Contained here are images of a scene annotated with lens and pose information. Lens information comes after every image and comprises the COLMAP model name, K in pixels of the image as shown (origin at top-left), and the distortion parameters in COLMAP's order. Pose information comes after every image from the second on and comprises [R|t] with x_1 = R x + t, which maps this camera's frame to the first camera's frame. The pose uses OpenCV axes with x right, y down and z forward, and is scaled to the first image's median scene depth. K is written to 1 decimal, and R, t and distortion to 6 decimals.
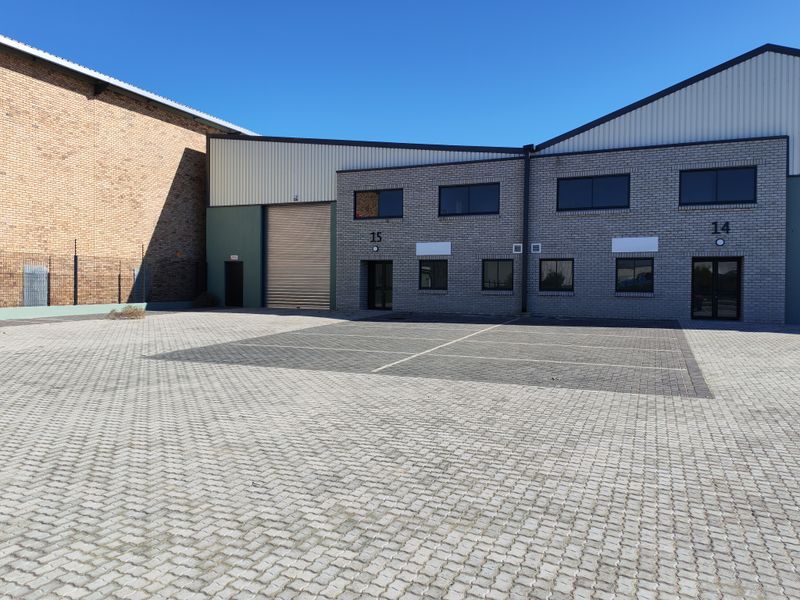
lens RADIAL K [[592.4, 0, 400.0], [0, 592.4, 300.0], [0, 0, 1]] dist [0.066678, -0.093982]
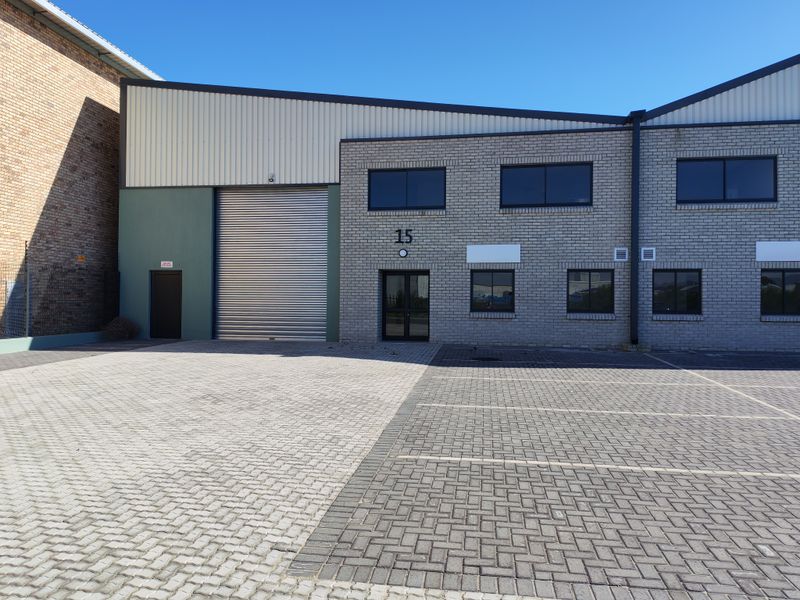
lens RADIAL K [[592.4, 0, 400.0], [0, 592.4, 300.0], [0, 0, 1]] dist [0.066678, -0.093982]
pose [[0.972082, -0.002827, 0.234623, -0.205664], [0.008571, 0.999688, -0.023467, -0.015653], [-0.234484, 0.024822, 0.971803, 0.328715]]
